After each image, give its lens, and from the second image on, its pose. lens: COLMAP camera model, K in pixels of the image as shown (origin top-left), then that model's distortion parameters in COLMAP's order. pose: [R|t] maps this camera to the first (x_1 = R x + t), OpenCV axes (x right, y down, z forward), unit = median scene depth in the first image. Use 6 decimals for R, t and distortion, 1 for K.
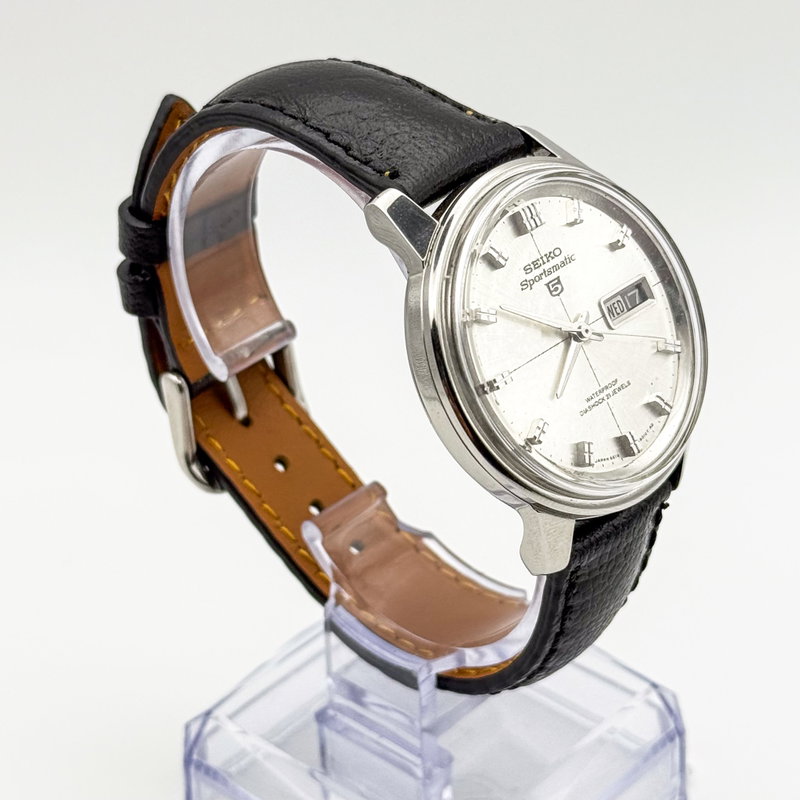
lens RADIAL K [[2145.6, 0, 336.9], [0, 2145.6, 398.4], [0, 0, 1]] dist [0.085816, 1.264847]
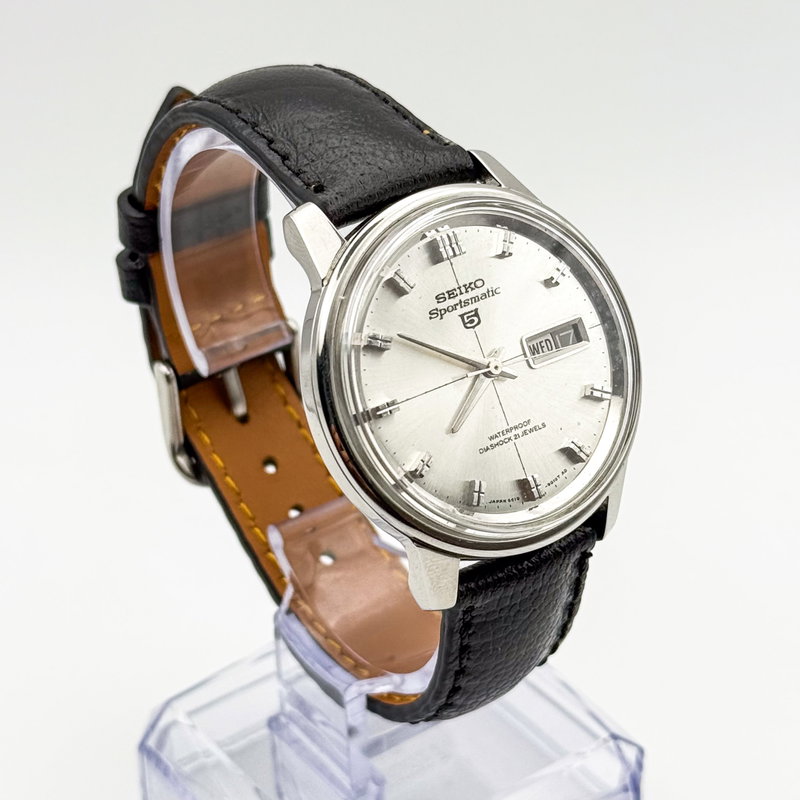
lens RADIAL K [[2145.6, 0, 336.9], [0, 2145.6, 398.4], [0, 0, 1]] dist [0.085816, 1.264847]
pose [[0.976828, 0.109747, -0.183744, 0.215395], [-0.107635, 0.993959, 0.021460, -0.029120], [0.184989, -0.001186, 0.982740, 0.031392]]
